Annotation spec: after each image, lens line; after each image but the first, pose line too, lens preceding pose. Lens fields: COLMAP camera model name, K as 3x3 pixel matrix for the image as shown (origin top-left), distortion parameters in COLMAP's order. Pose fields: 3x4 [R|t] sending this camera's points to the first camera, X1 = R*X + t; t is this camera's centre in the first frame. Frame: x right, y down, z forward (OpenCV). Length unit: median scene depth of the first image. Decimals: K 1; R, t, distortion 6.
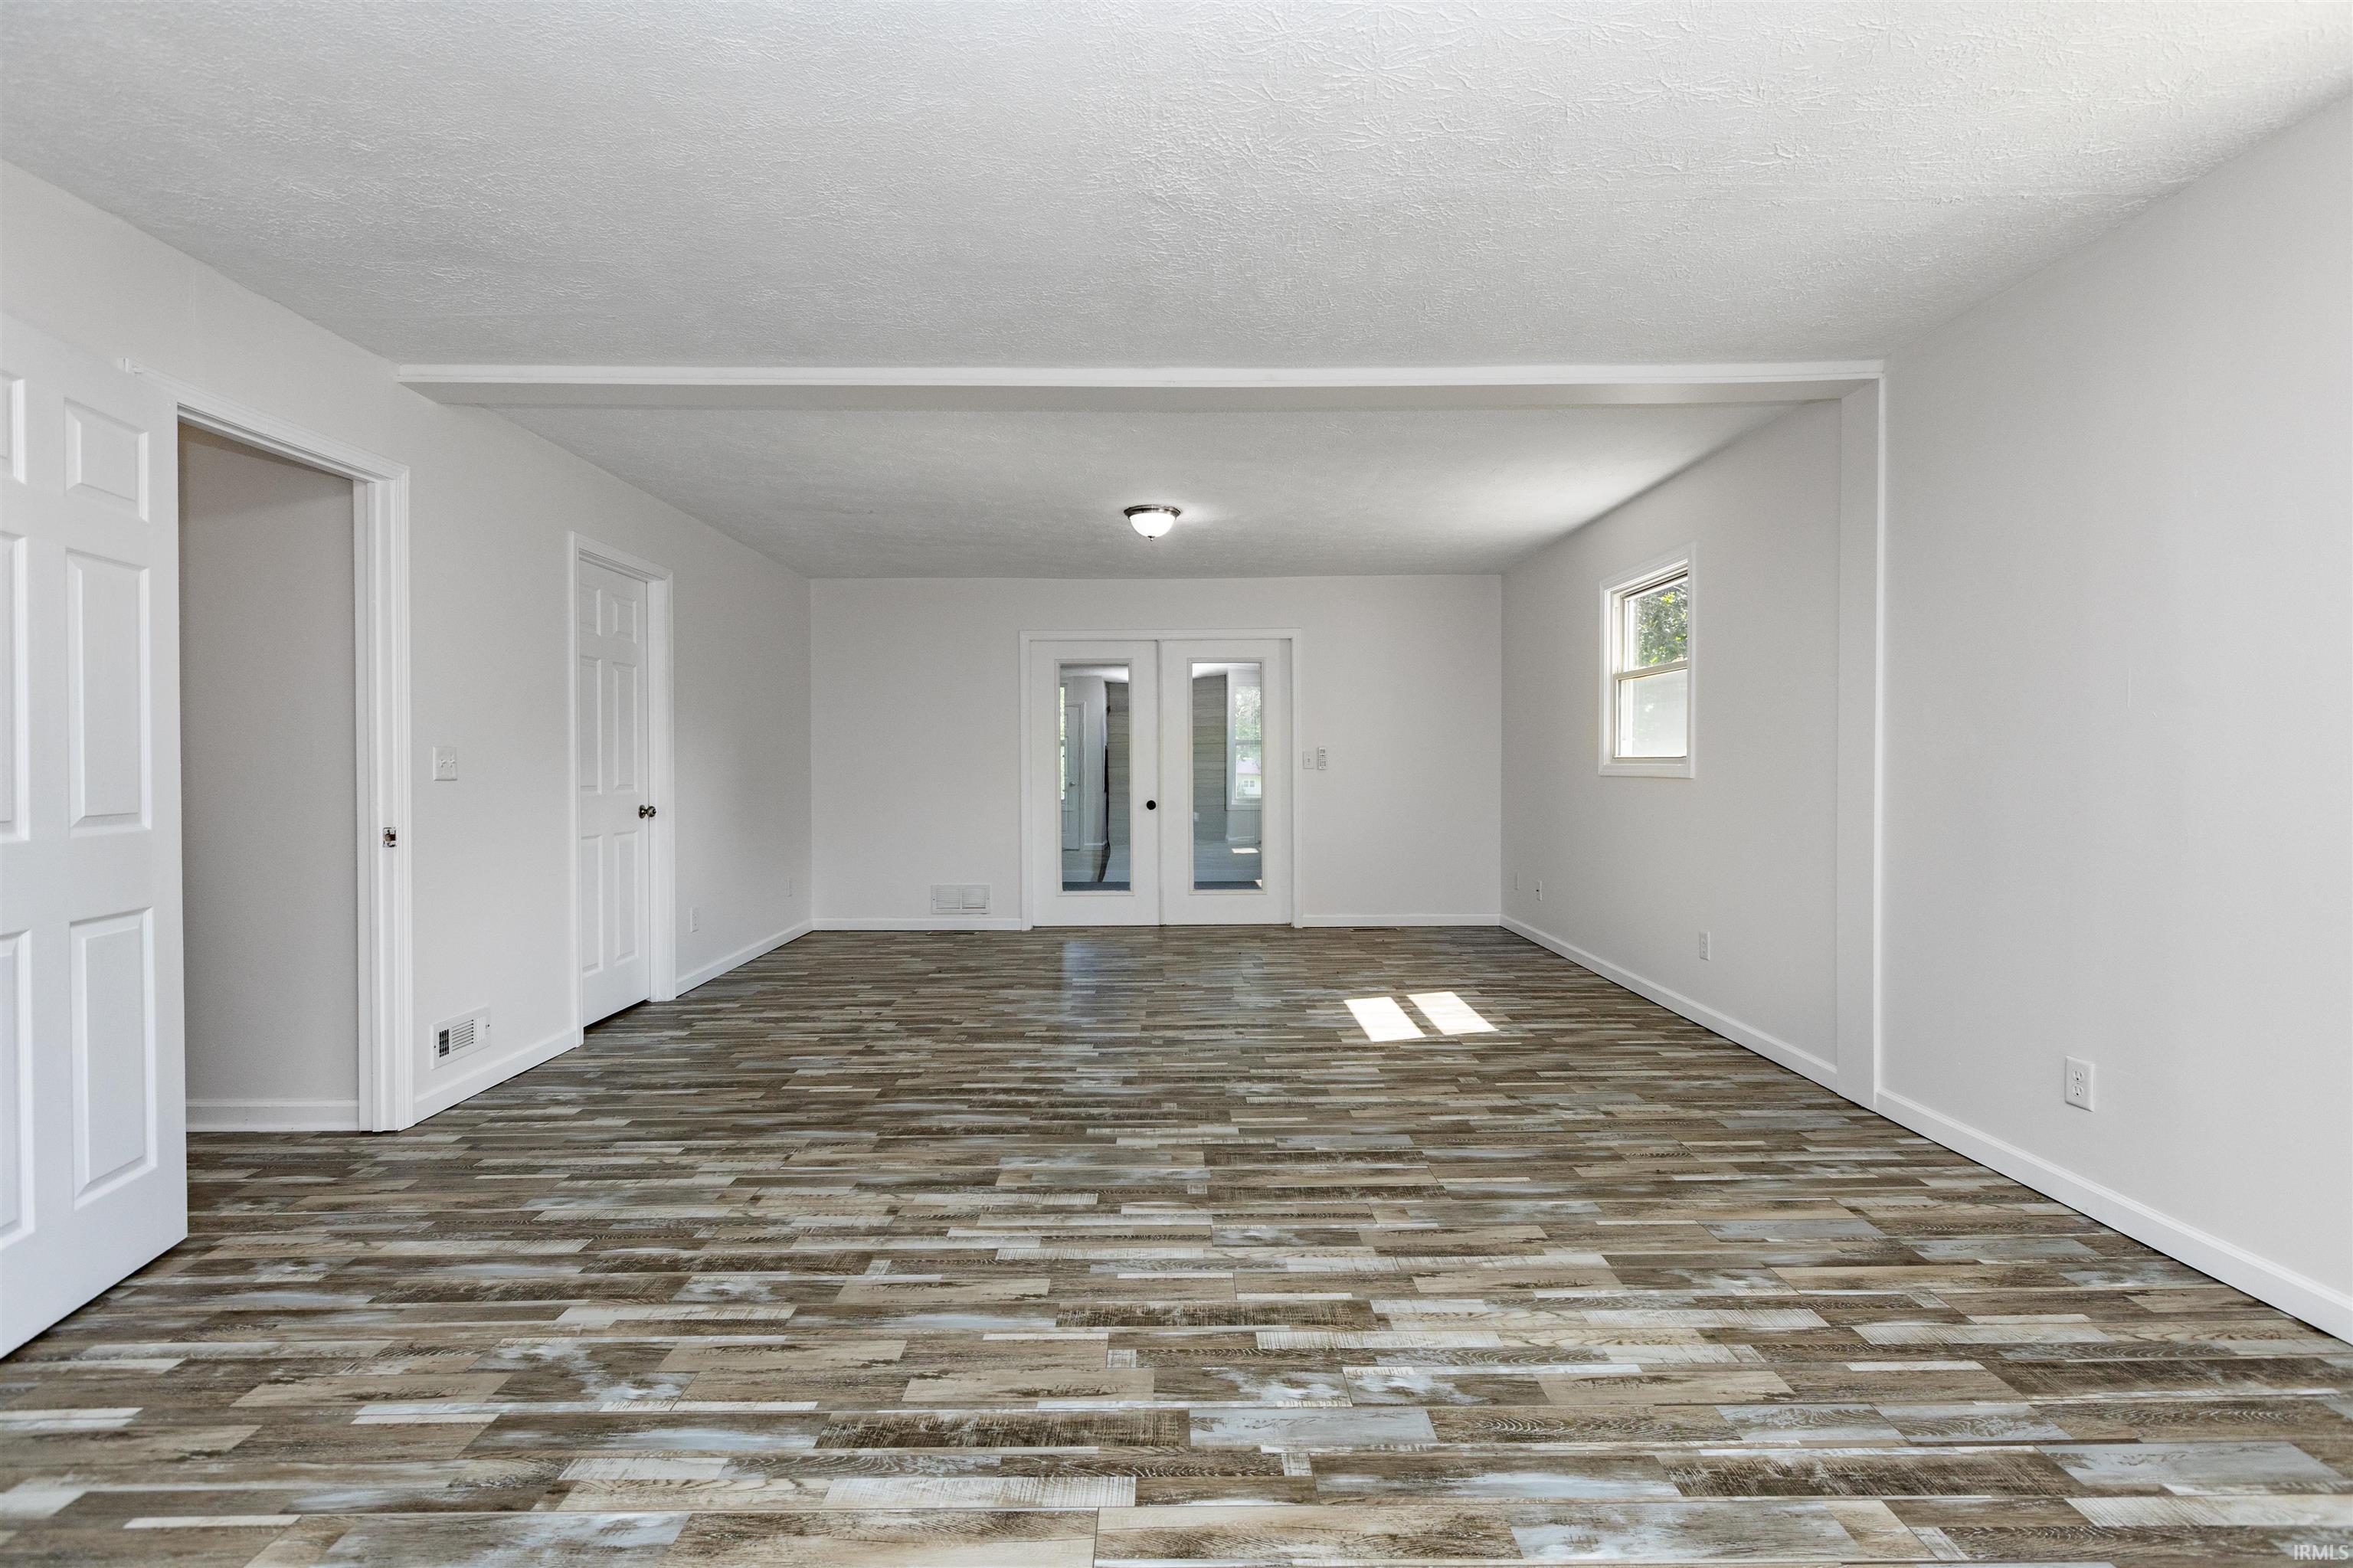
lens RADIAL K [[1044.4, 0, 1184.8], [0, 1044.4, 765.4], [0, 0, 1]] dist [0.002049, -0.001545]
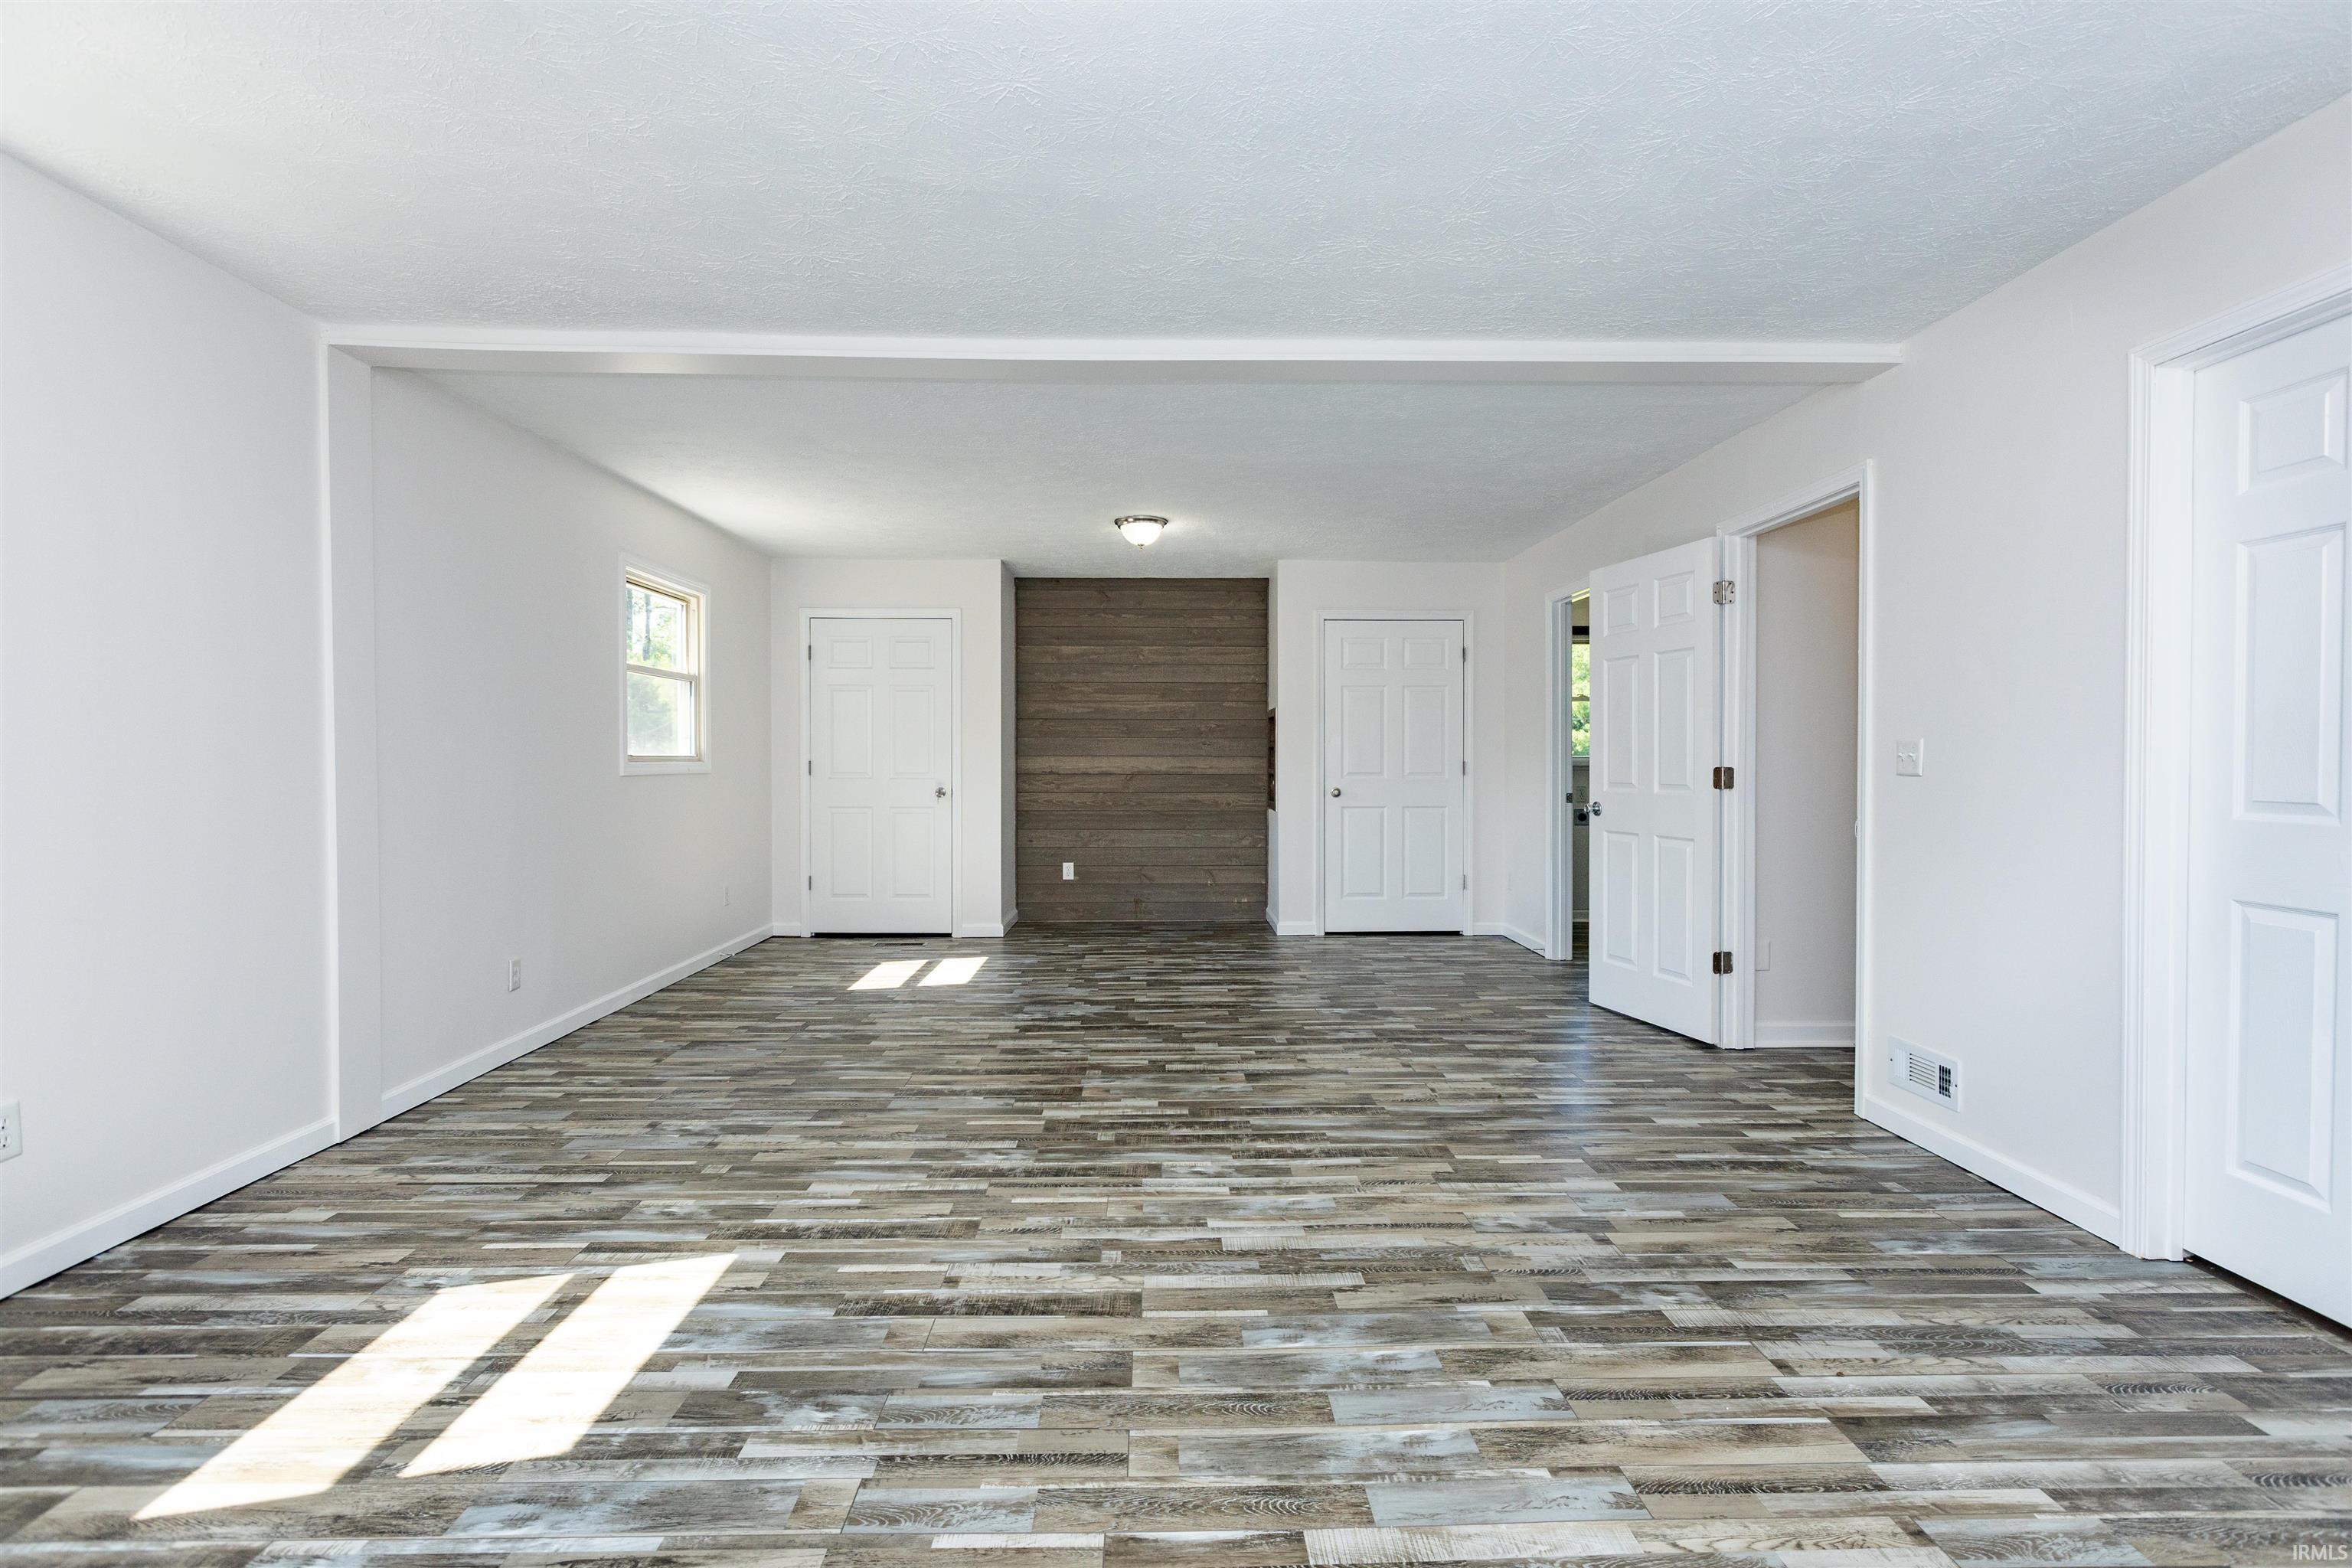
lens RADIAL K [[1158.6, 0, 1176.0], [0, 1158.6, 784.0], [0, 0, 1]] dist [-0.005106, 0.001473]
pose [[-0.999988, 0.004302, -0.002161, -0.074486], [0.004251, 0.999726, 0.023001, -0.004009], [0.002259, 0.022992, -0.999733, 1.989035]]
